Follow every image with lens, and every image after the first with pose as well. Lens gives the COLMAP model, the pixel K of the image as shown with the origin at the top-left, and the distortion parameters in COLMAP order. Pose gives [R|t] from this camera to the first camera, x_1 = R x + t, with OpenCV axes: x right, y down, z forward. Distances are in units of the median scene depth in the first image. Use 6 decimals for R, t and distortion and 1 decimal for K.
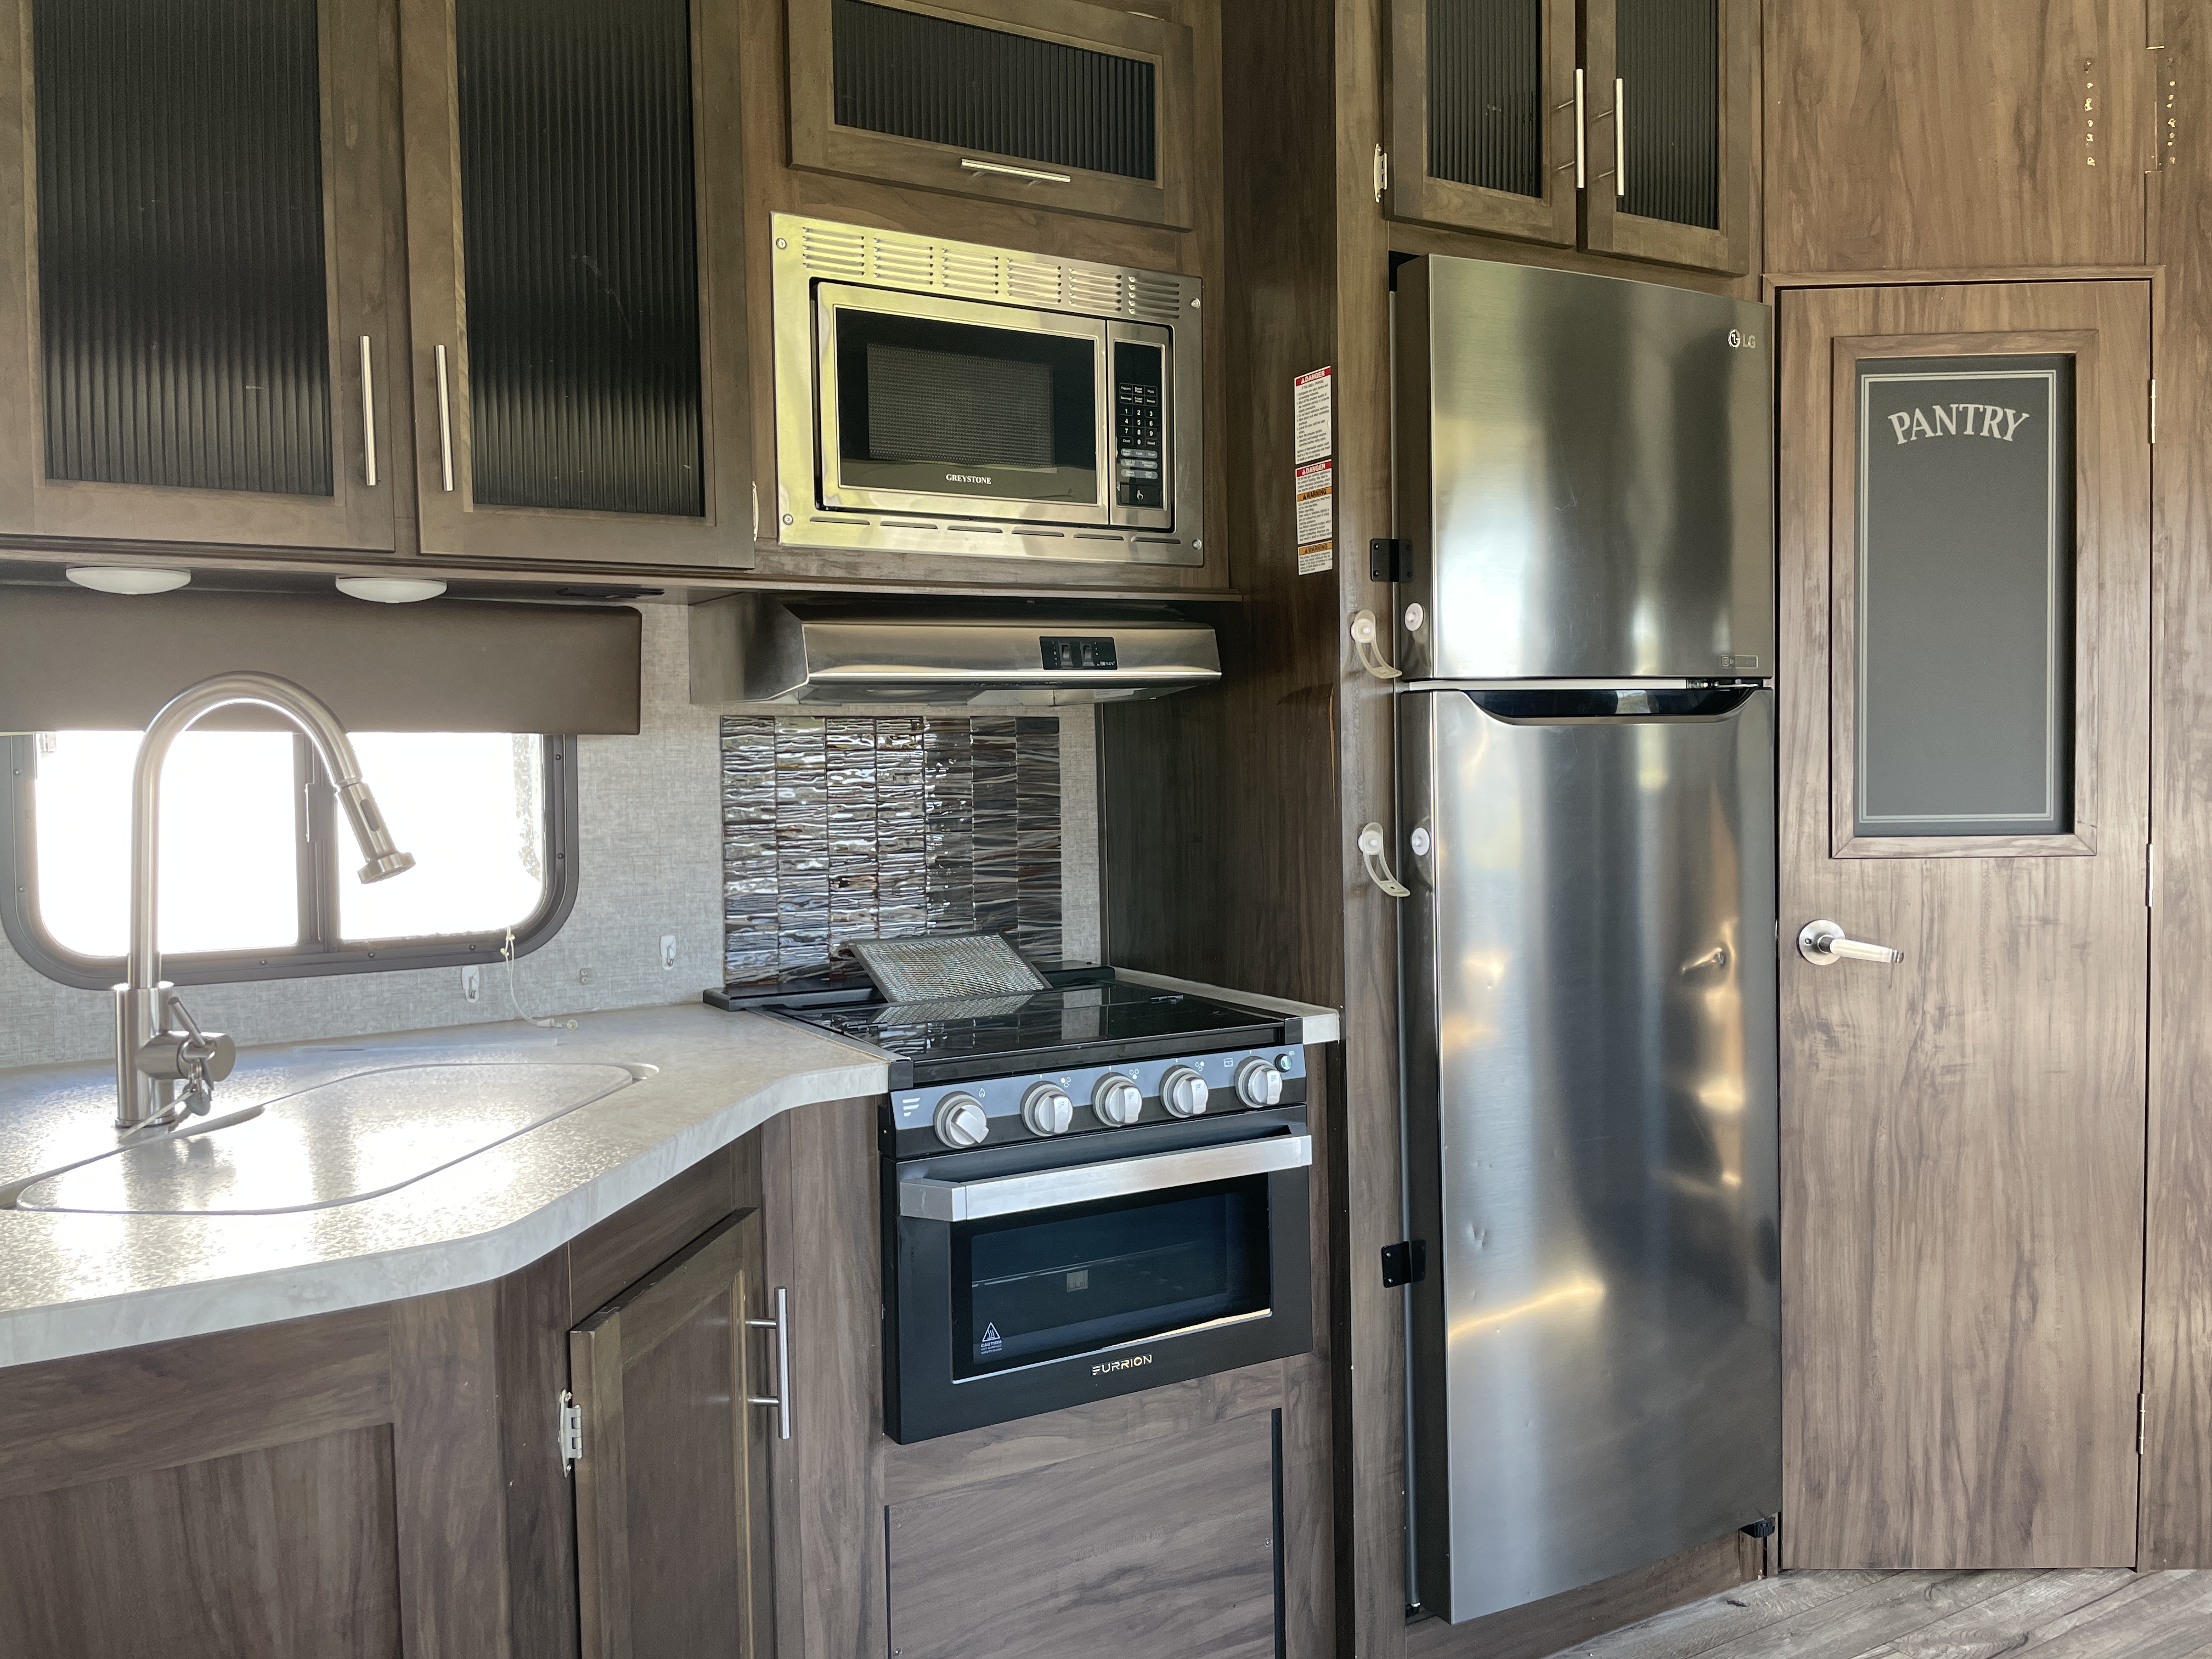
lens RADIAL K [[1739.1, 0, 1110.0], [0, 1739.1, 816.3], [0, 0, 1]] dist [0.062579, -0.080919]
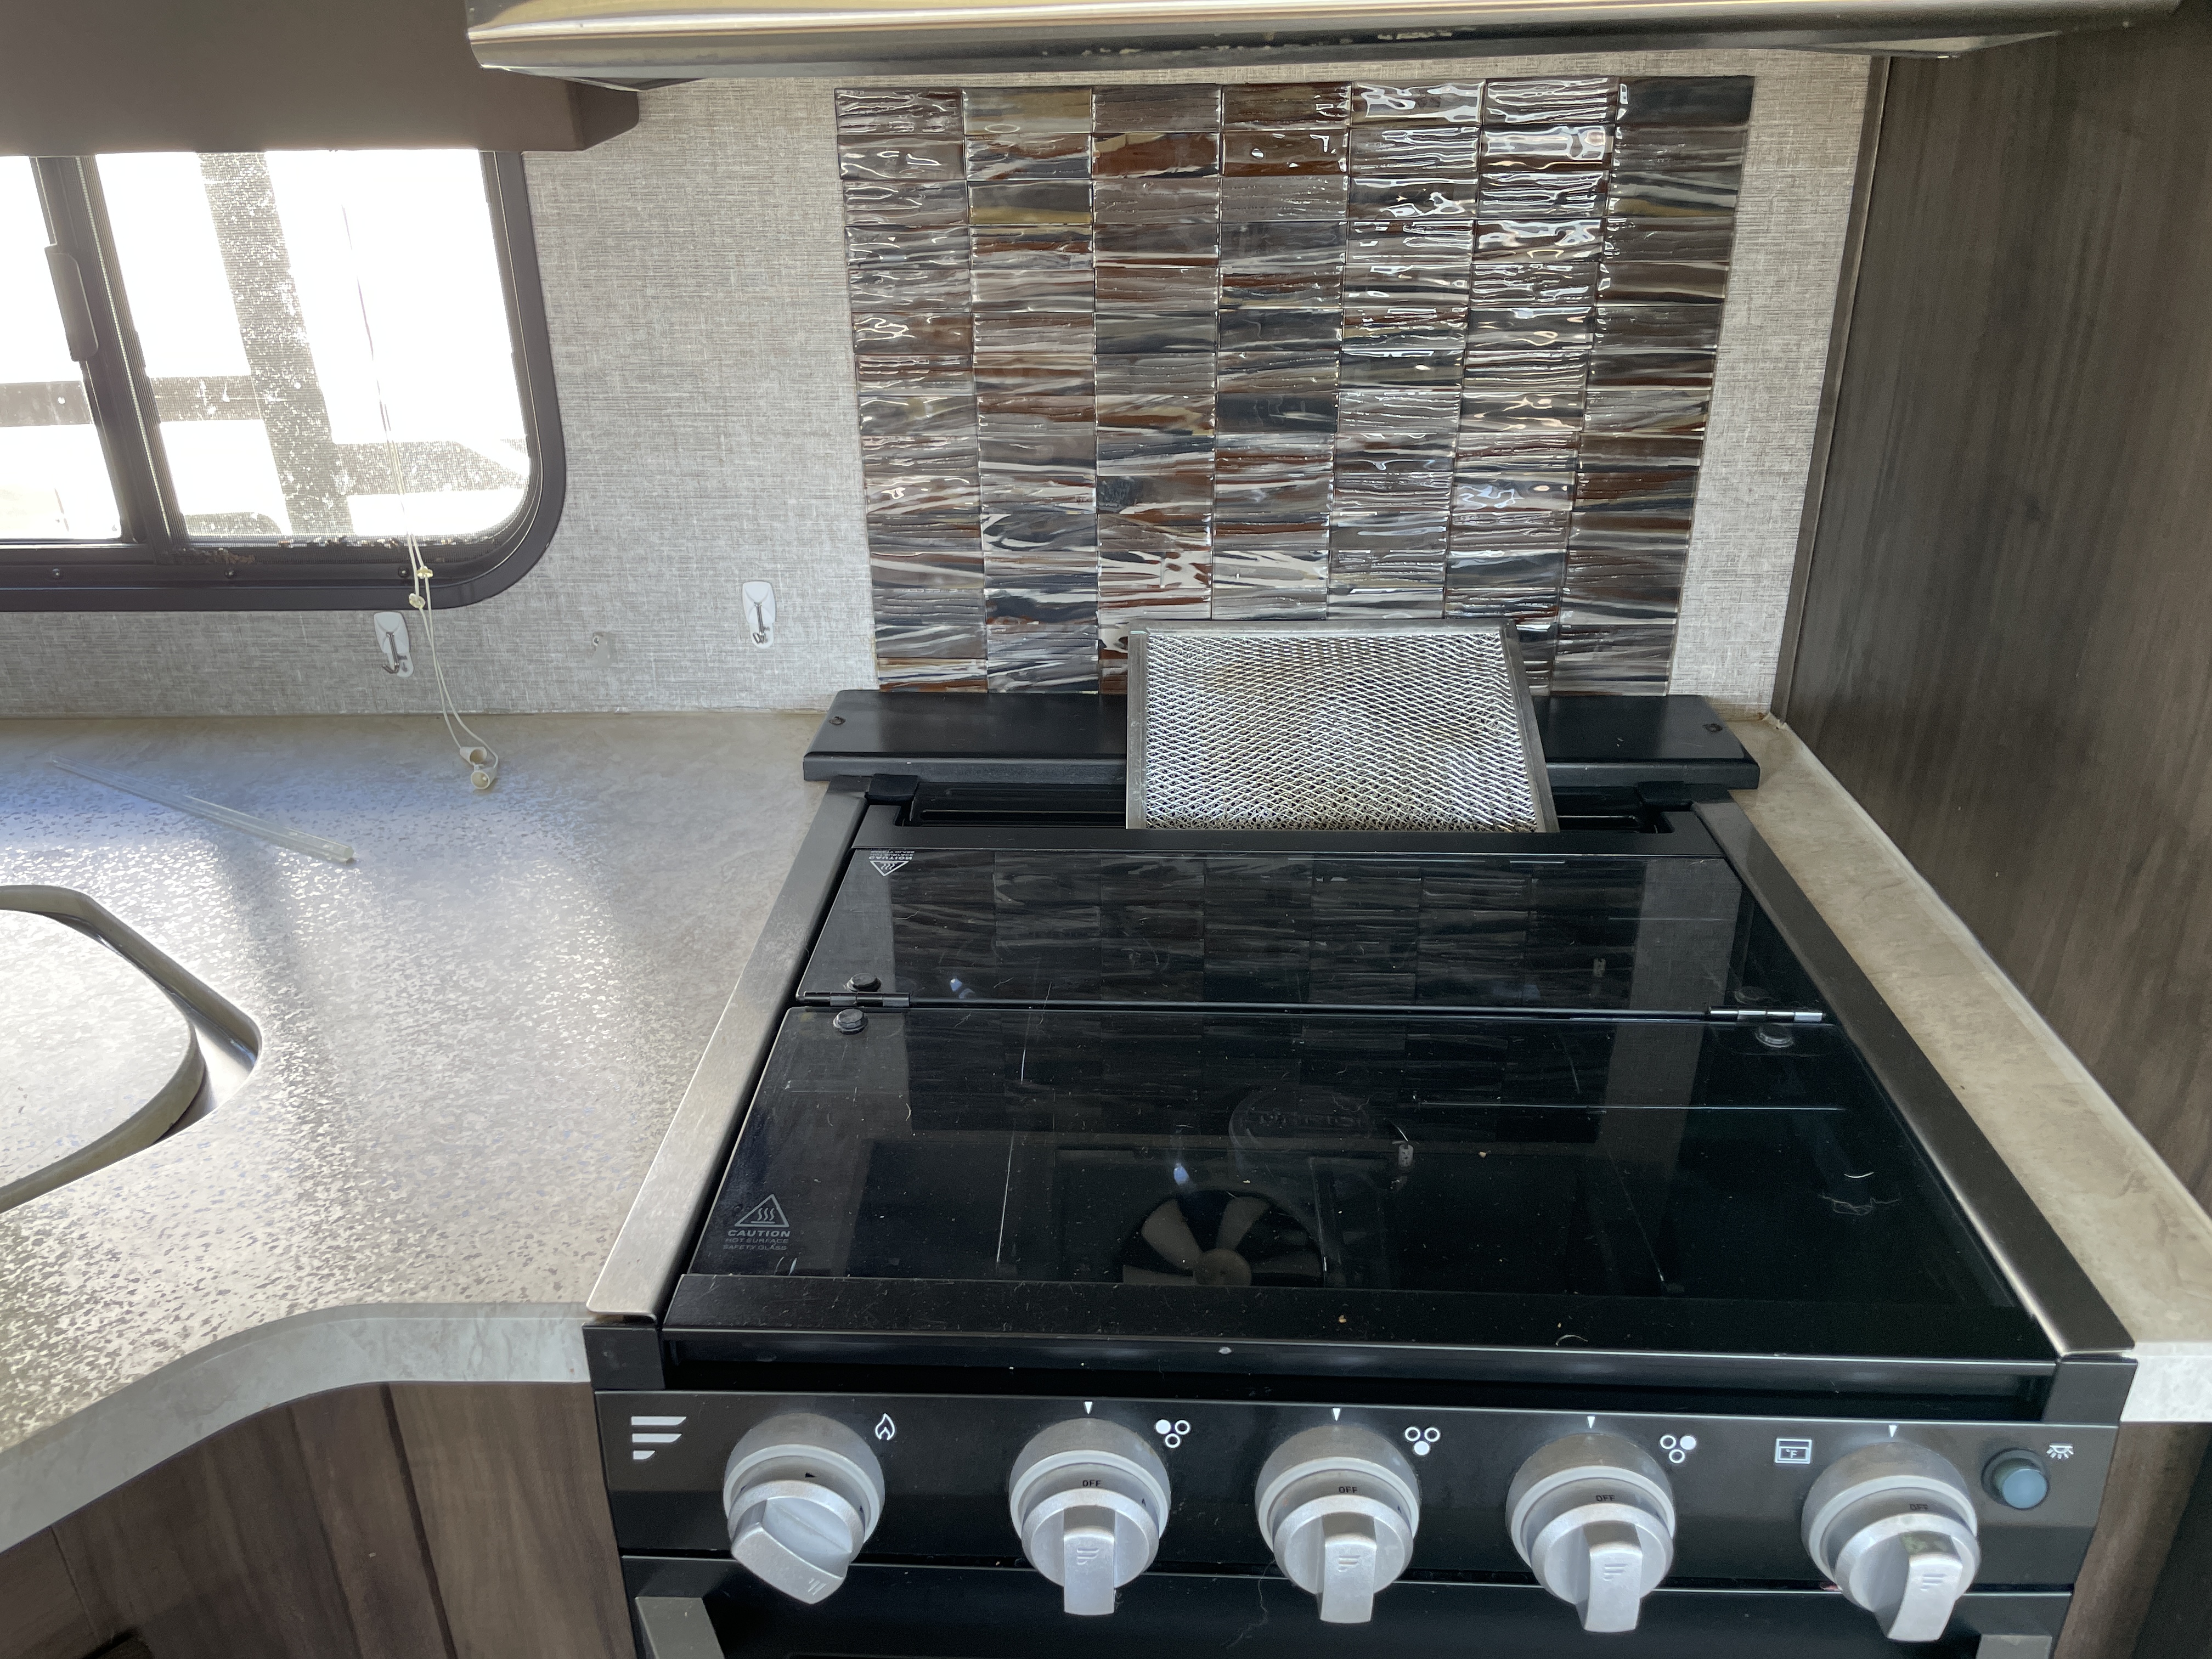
lens RADIAL K [[1739.1, 0, 1099.4], [0, 1739.1, 827.2], [0, 0, 1]] dist [0.062579, -0.080919]
pose [[0.840831, 0.234522, -0.487855, 0.082941], [-0.013641, 0.910164, 0.414024, -0.073123], [0.541125, -0.341470, 0.768493, 0.654095]]
